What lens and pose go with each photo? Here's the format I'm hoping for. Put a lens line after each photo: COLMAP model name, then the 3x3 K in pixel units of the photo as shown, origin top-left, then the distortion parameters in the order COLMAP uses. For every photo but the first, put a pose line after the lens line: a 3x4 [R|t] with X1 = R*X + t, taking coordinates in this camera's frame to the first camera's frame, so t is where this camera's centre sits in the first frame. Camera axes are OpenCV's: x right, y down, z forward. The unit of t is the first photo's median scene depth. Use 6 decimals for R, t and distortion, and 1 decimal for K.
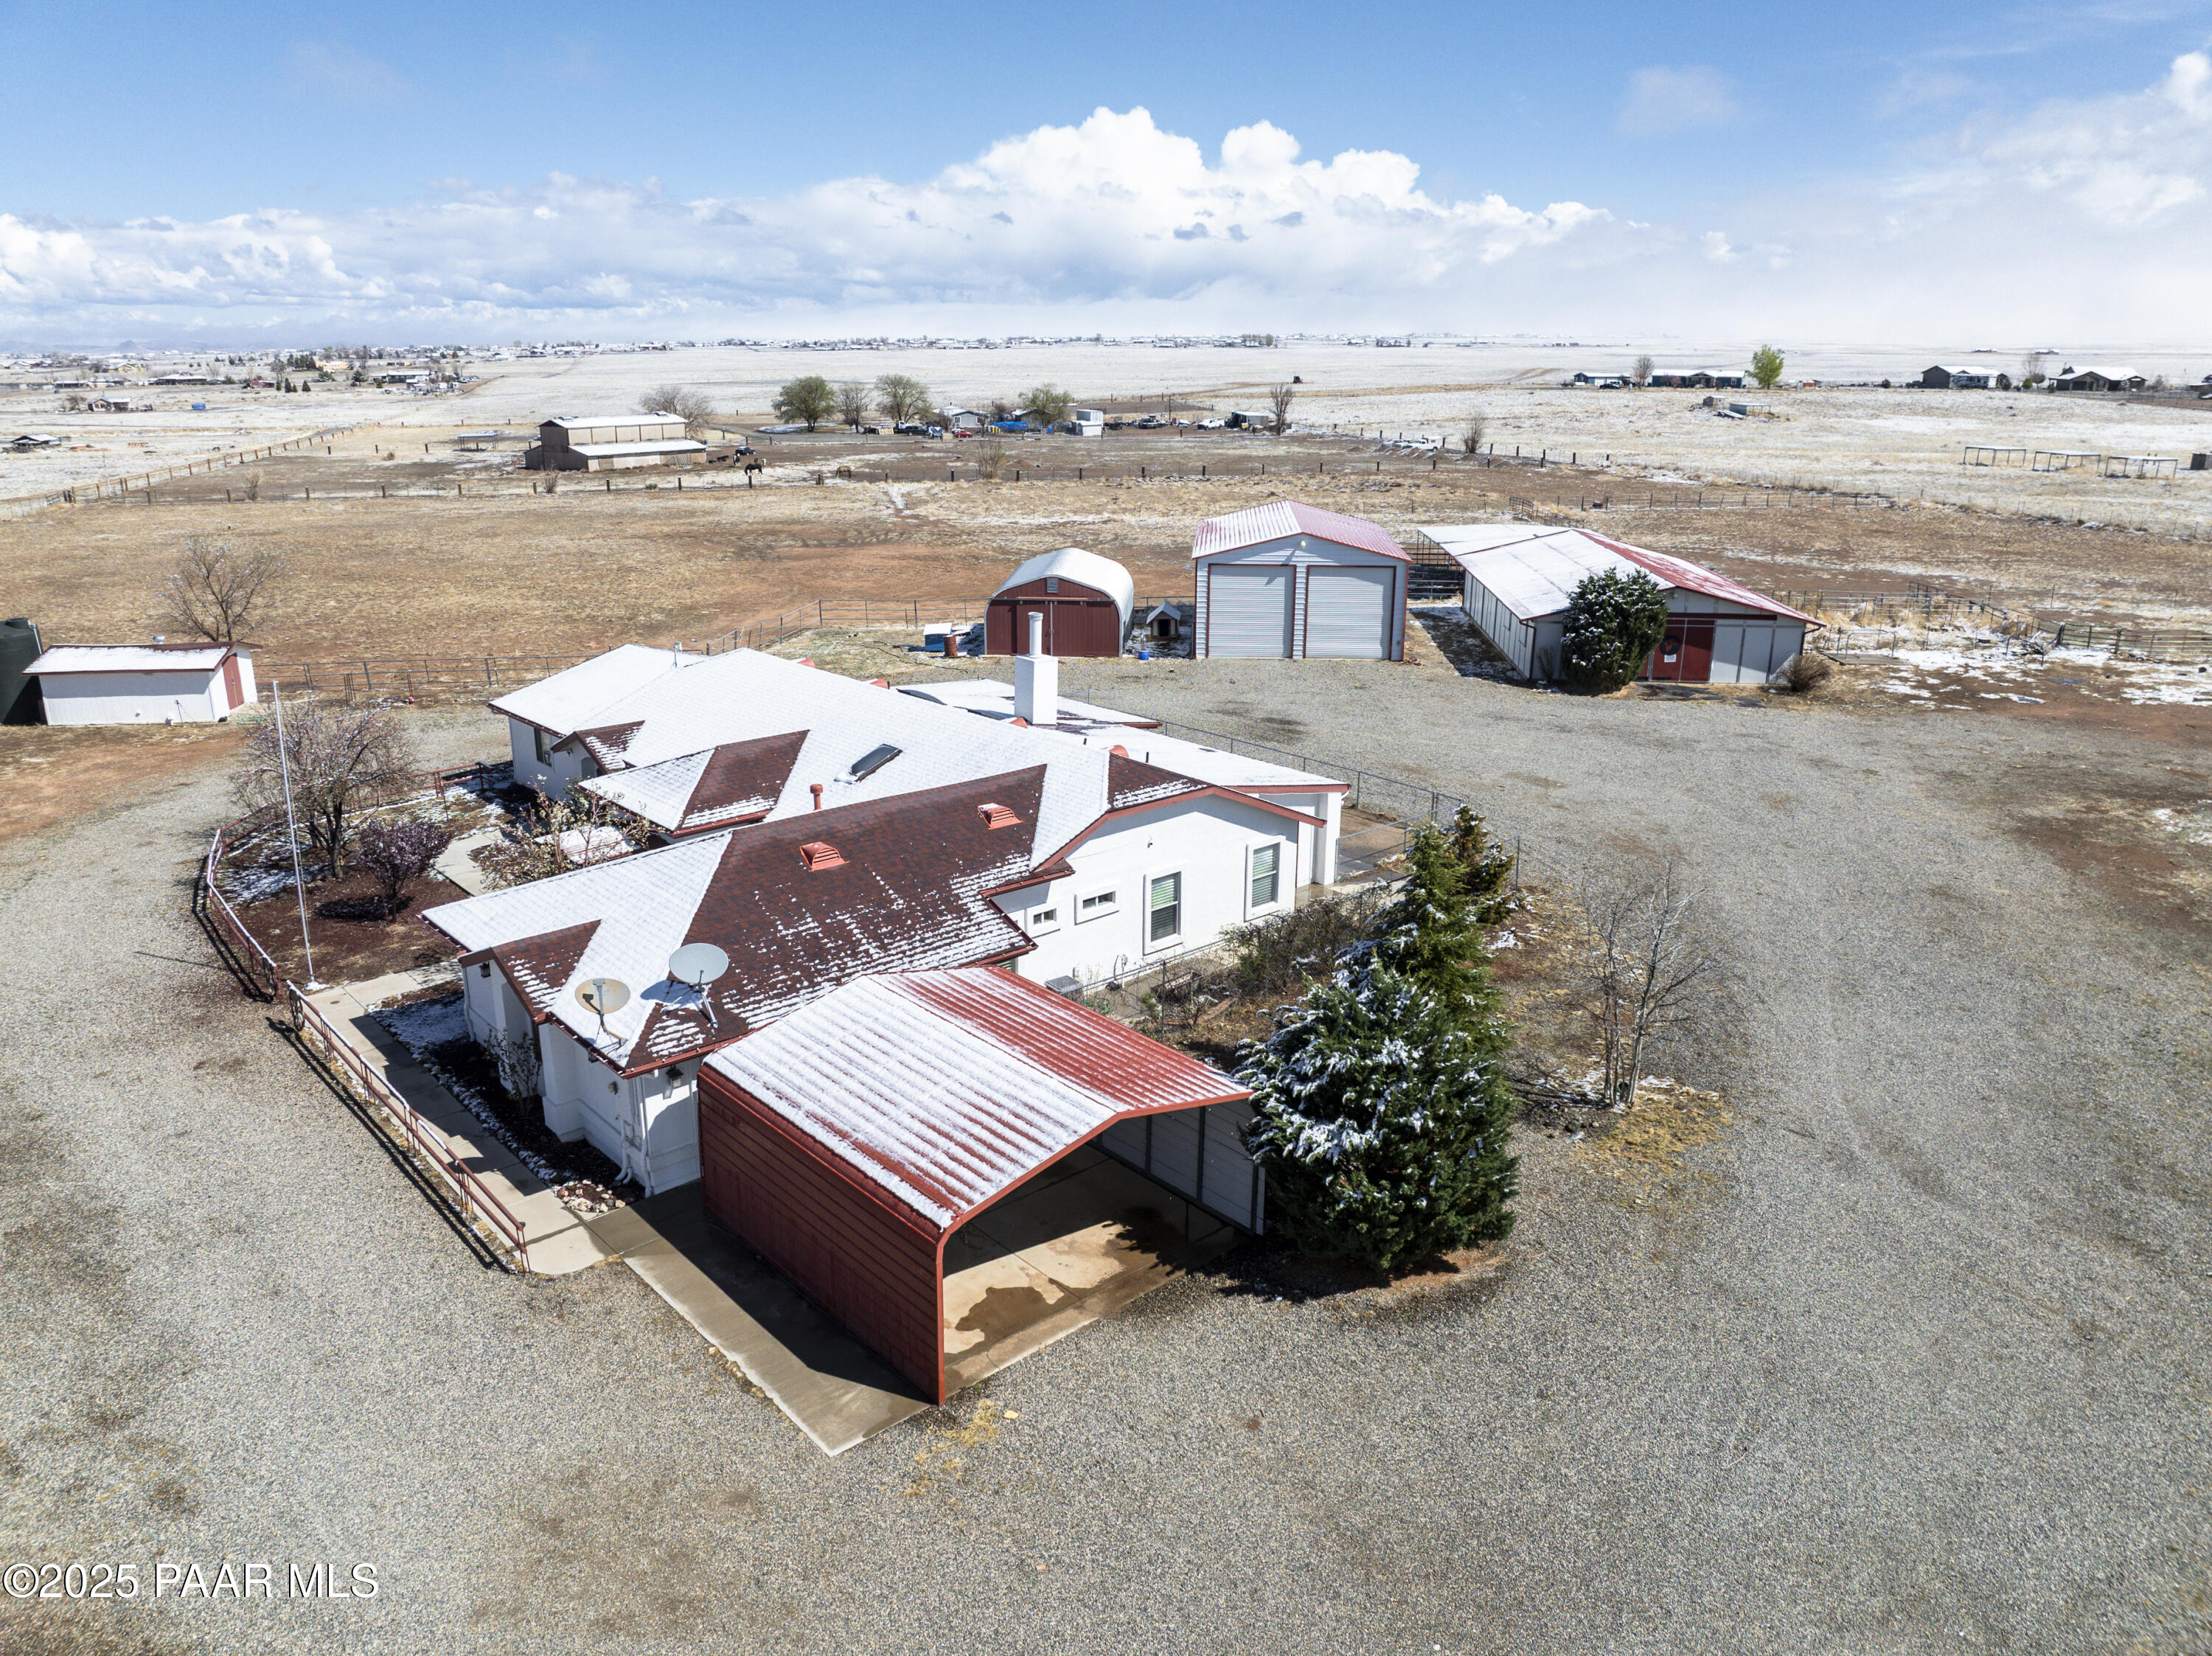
lens RADIAL K [[1564.5, 0, 1107.1], [0, 1564.5, 828.7], [0, 0, 1]] dist [-0.044488, 0.011195]
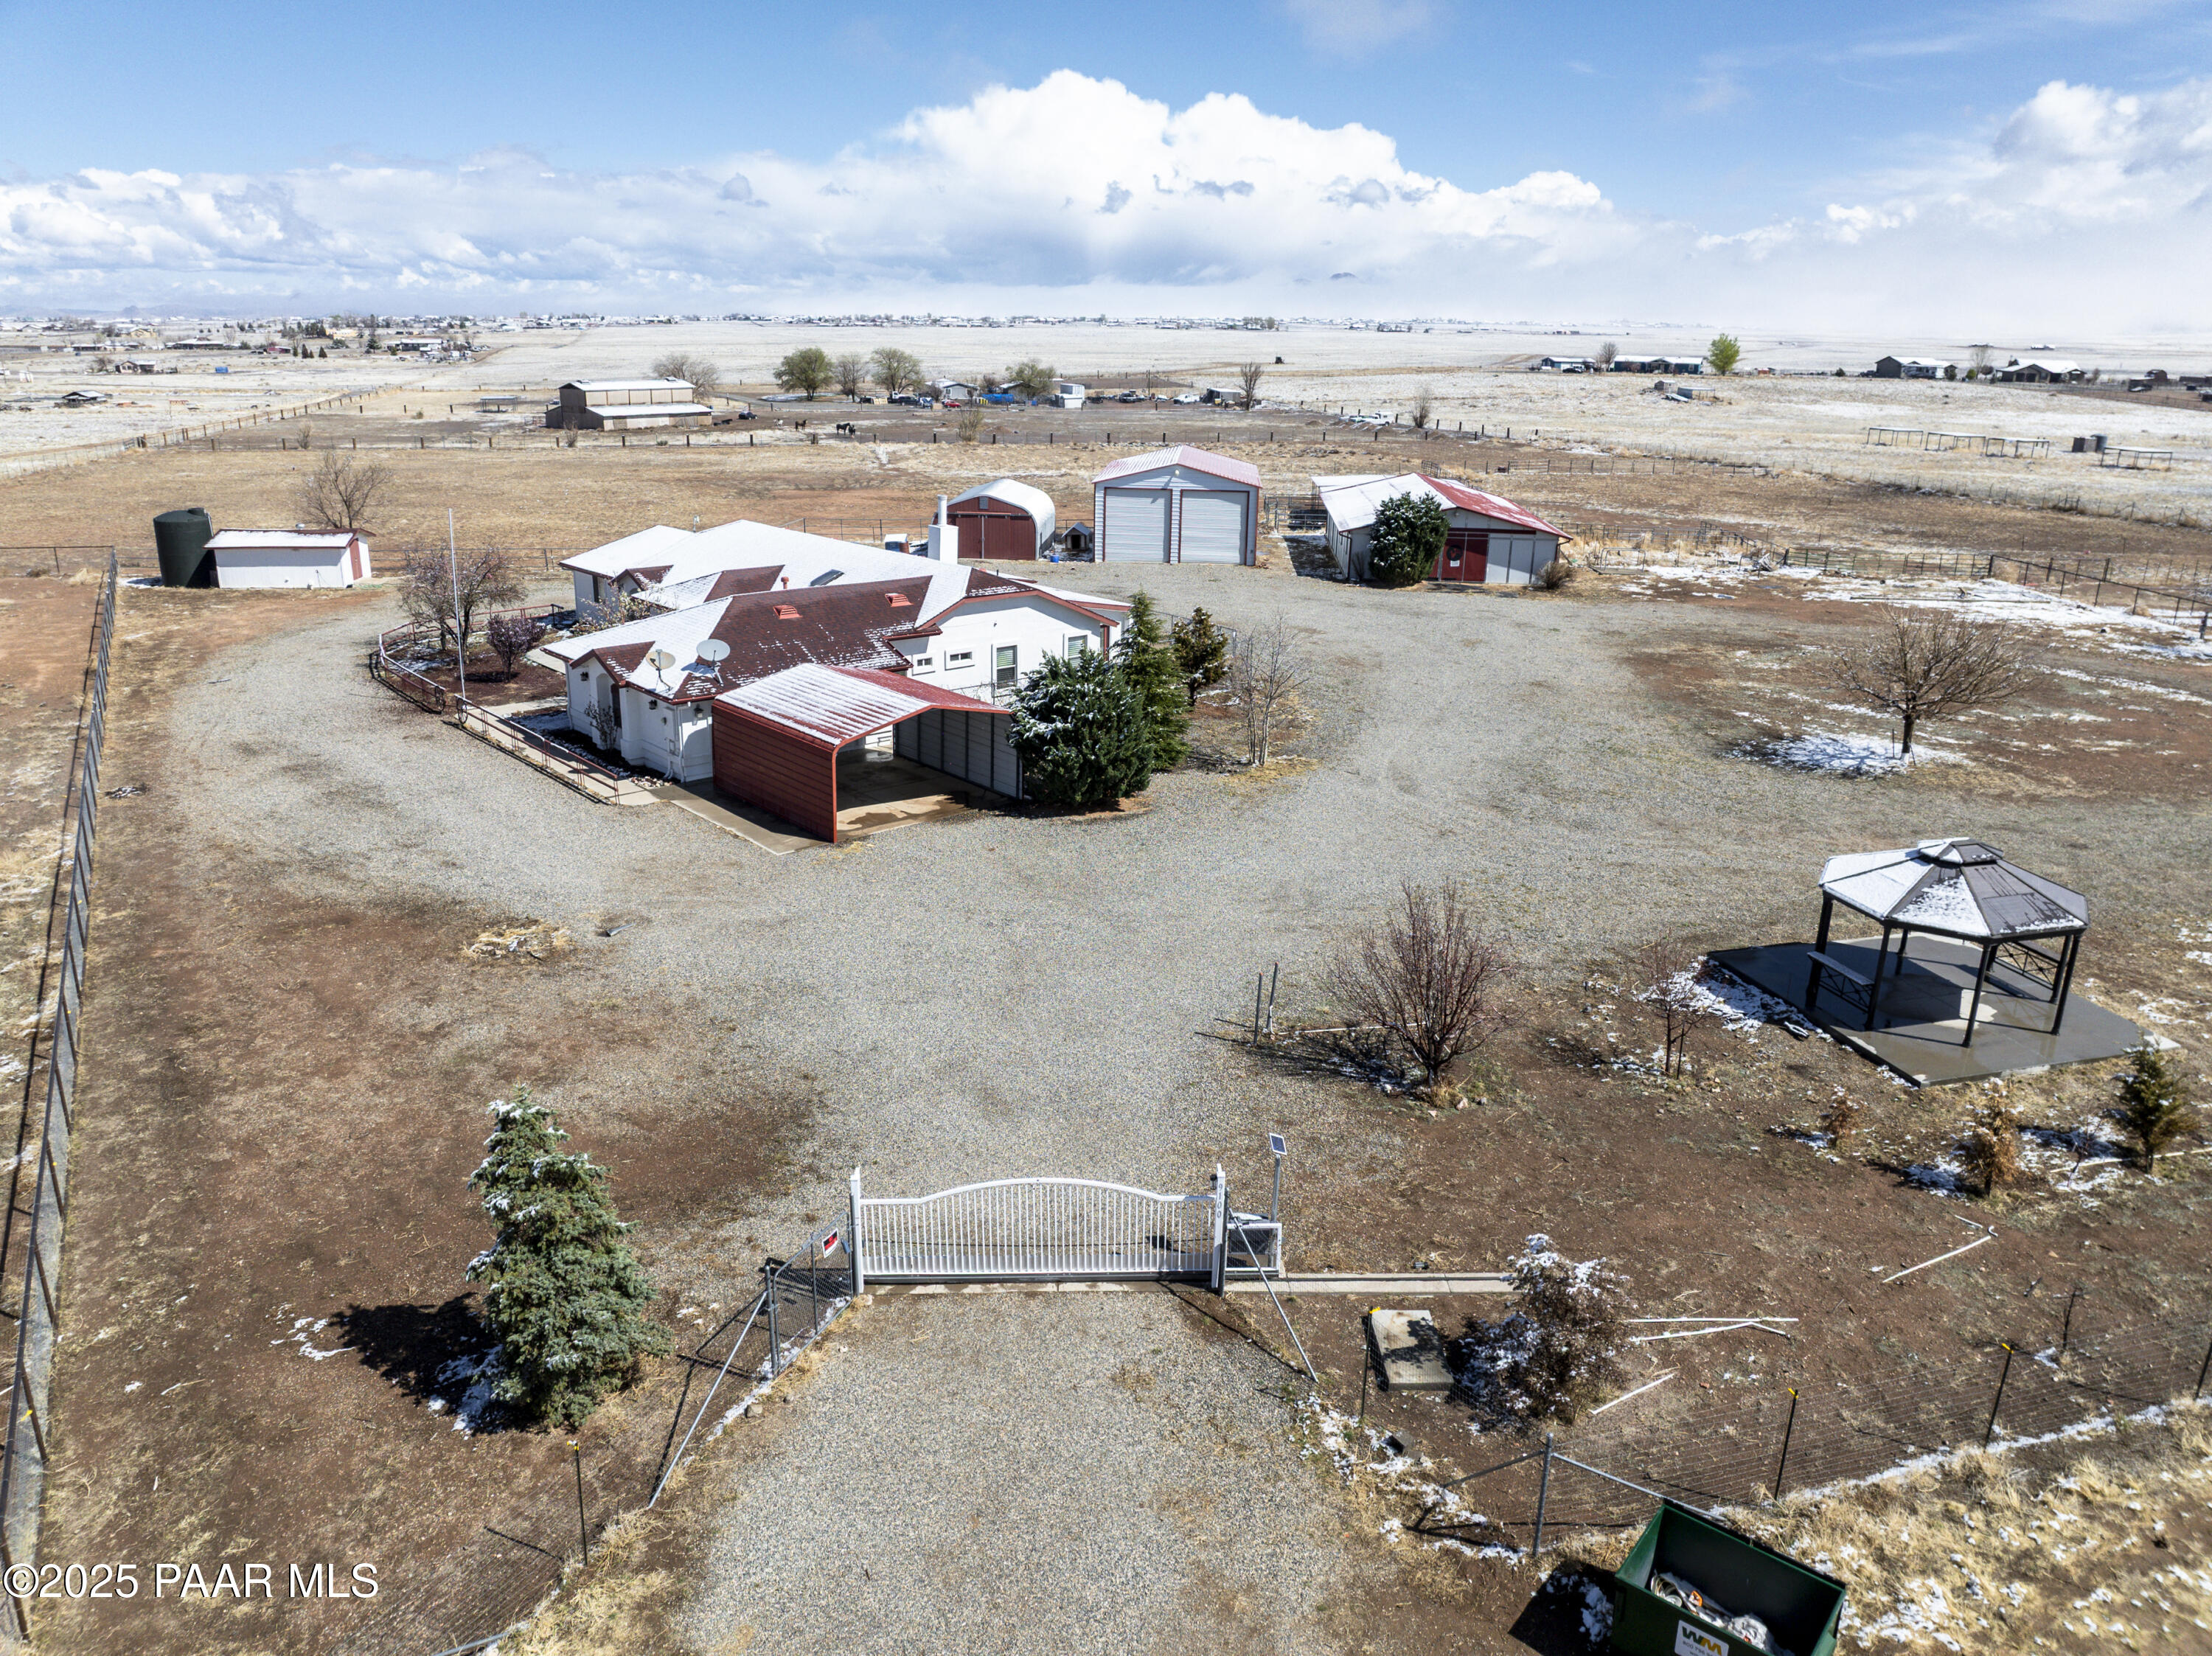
lens RADIAL K [[1564.5, 0, 1106.6], [0, 1564.5, 826.7], [0, 0, 1]] dist [-0.044488, 0.011195]
pose [[0.999875, 0.015811, 0.000893, 0.037090], [-0.015819, 0.999824, 0.010122, 0.051541], [-0.000733, -0.010135, 0.999948, -0.153999]]
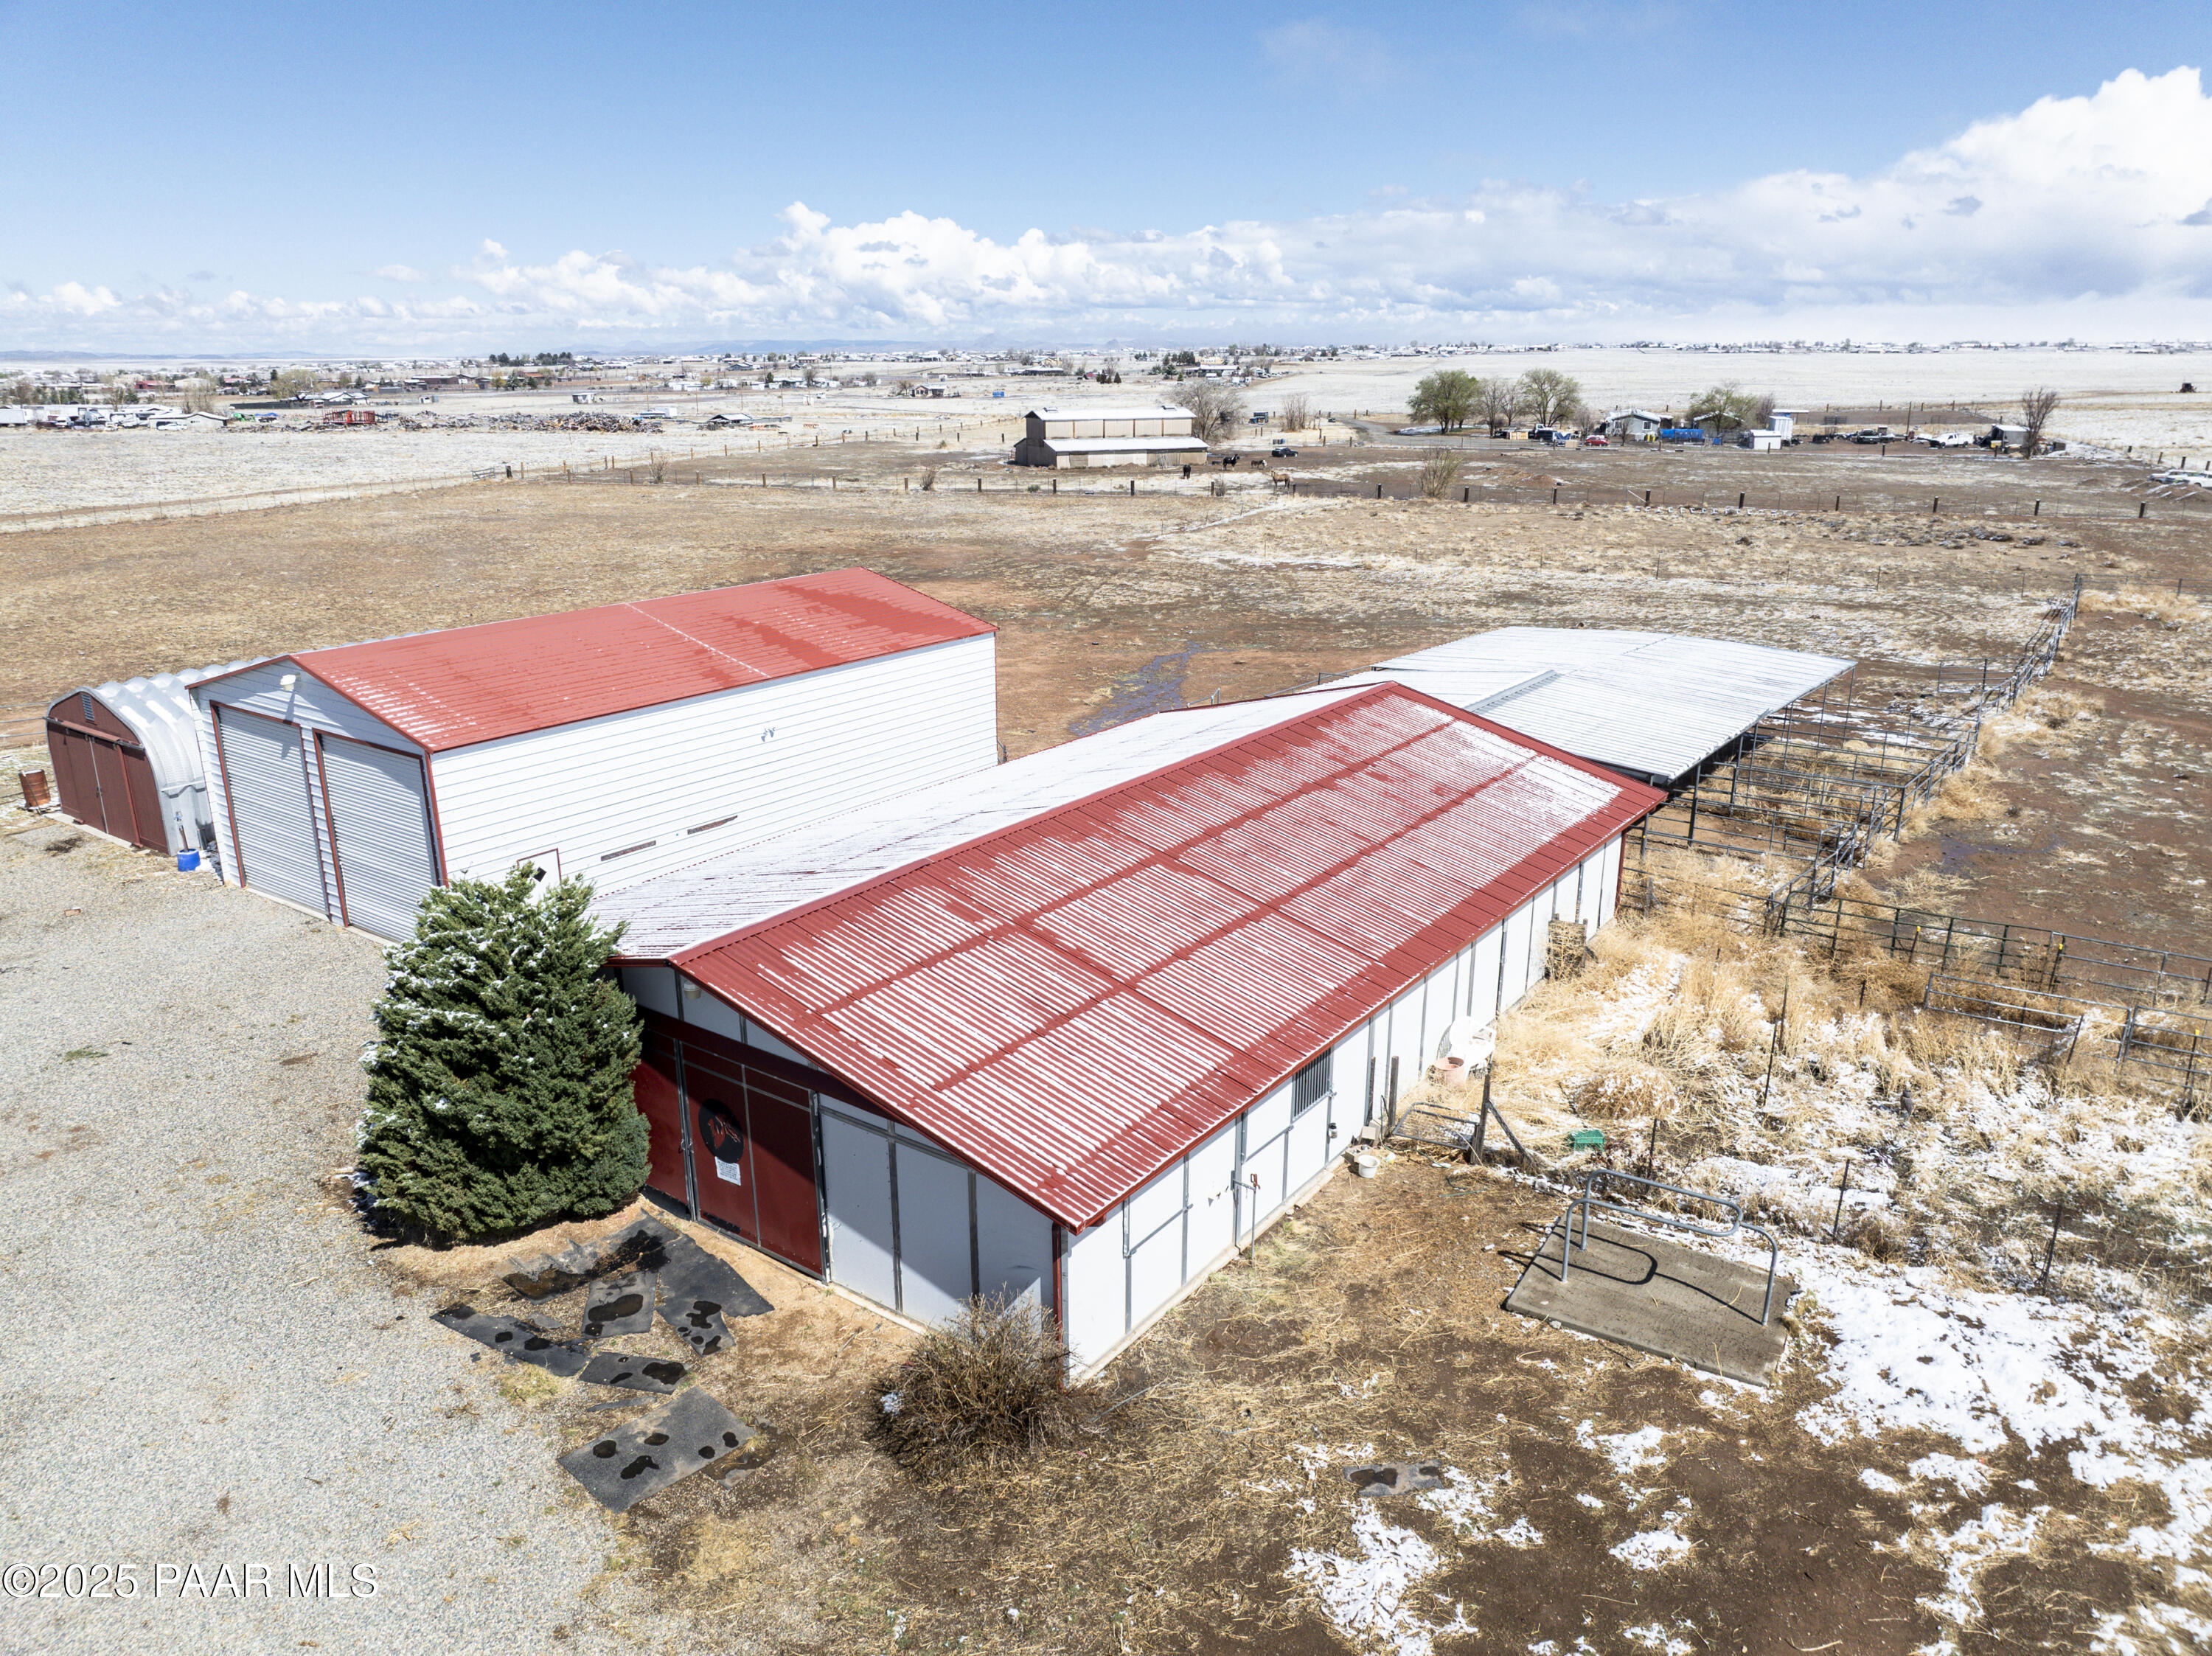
lens RADIAL K [[1564.5, 0, 1103.0], [0, 1564.5, 823.5], [0, 0, 1]] dist [-0.044488, 0.011195]
pose [[0.848818, 0.149677, -0.507055, 0.290591], [-0.152045, 0.987680, 0.037027, -0.101954], [0.506350, 0.045666, 0.861118, 0.387562]]
